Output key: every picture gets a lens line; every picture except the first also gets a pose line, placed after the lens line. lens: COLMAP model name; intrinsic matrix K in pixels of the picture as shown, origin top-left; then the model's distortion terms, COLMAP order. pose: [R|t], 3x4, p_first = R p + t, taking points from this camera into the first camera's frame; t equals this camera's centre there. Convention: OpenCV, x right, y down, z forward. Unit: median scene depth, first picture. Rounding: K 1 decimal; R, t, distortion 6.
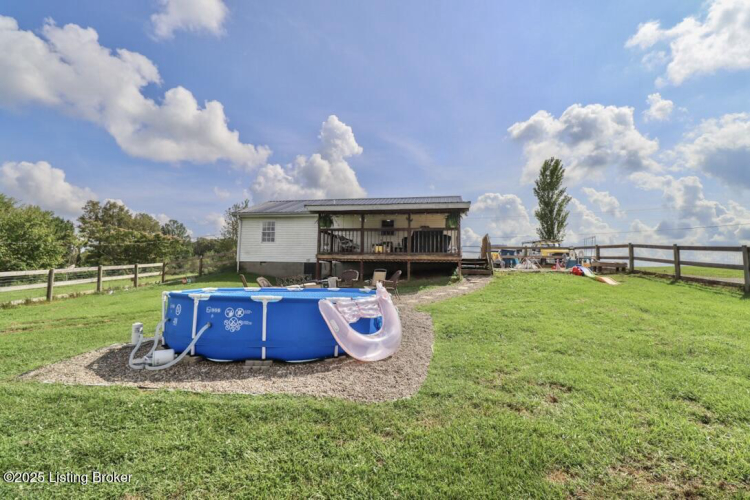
lens RADIAL K [[347.8, 0, 375.0], [0, 347.8, 250.0], [0, 0, 1]] dist [0.003362, 0.000377]
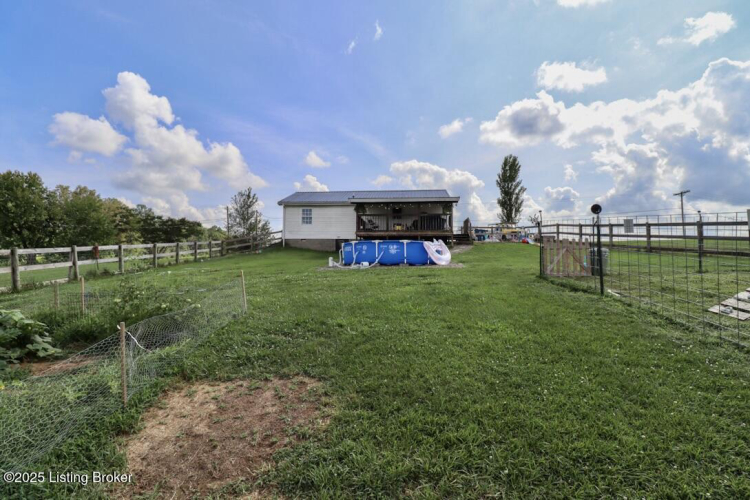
lens RADIAL K [[347.8, 0, 375.0], [0, 347.8, 250.0], [0, 0, 1]] dist [0.003362, 0.000377]
pose [[0.995206, -0.011087, 0.097166, -0.176932], [0.006799, 0.998993, 0.044355, 0.019008], [-0.097560, -0.043482, 0.994279, -0.360391]]
